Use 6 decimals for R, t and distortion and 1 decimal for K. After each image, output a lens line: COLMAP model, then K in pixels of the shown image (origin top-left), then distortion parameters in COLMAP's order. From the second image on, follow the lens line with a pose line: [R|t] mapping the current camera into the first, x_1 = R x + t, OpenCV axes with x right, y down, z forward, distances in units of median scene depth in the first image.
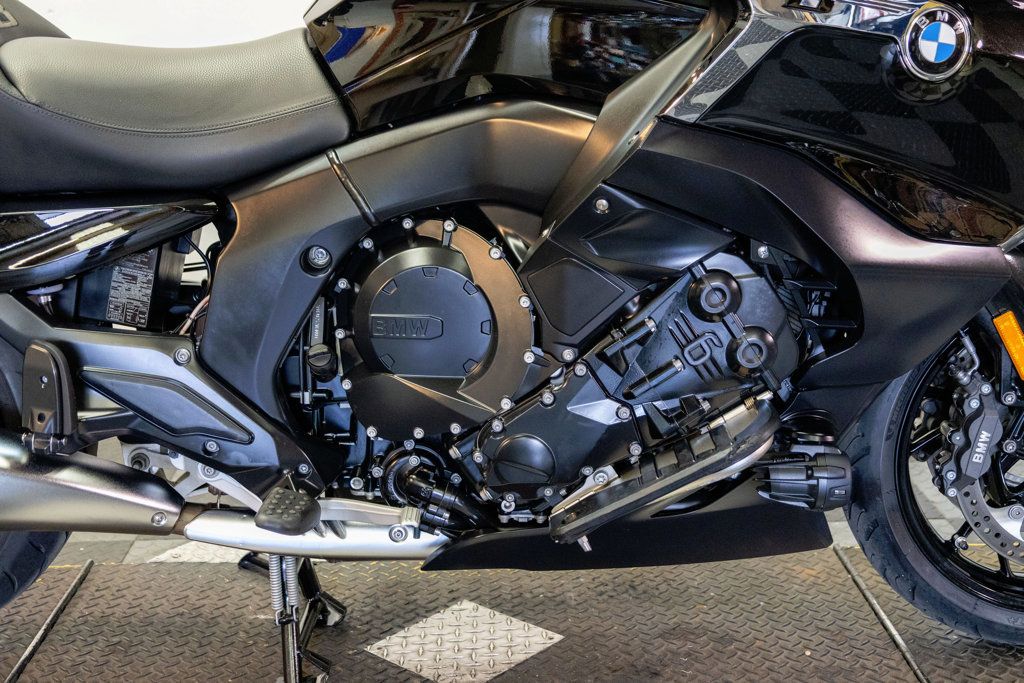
lens RADIAL K [[1348.1, 0, 512.0], [0, 1348.1, 341.5], [0, 0, 1]] dist [0.013361, -0.037737]
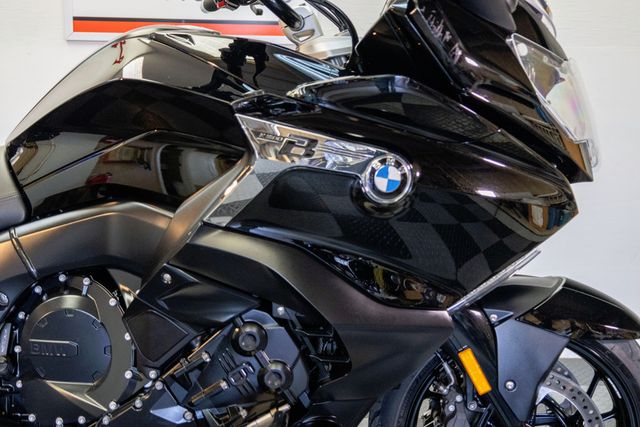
lens RADIAL K [[842.6, 0, 320.0], [0, 842.6, 213.5], [0, 0, 1]] dist [0.013361, -0.037737]
pose [[0.999441, 0.032813, -0.006419, 0.224477], [-0.033280, 0.994757, -0.096699, -0.081942], [0.003212, 0.096859, 0.995293, 0.065306]]
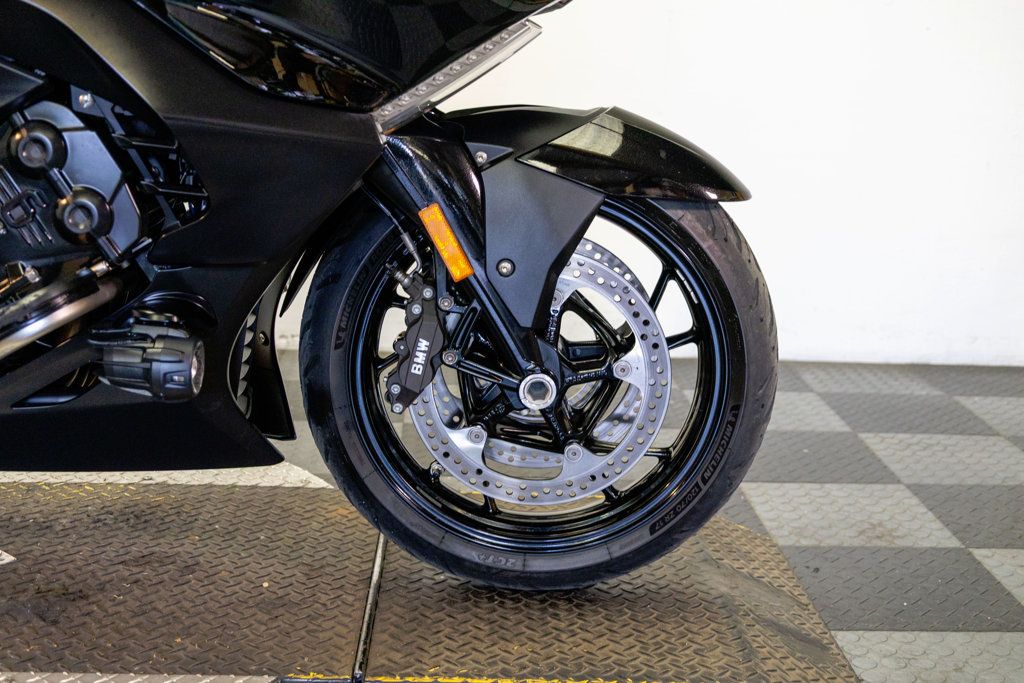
lens RADIAL K [[1348.1, 0, 512.0], [0, 1348.1, 341.5], [0, 0, 1]] dist [0.013361, -0.037737]
pose [[0.998479, 0.050032, 0.023168, 0.440445], [-0.049661, 0.998632, -0.016357, 0.090445], [-0.023955, 0.015182, 0.999598, 0.099949]]
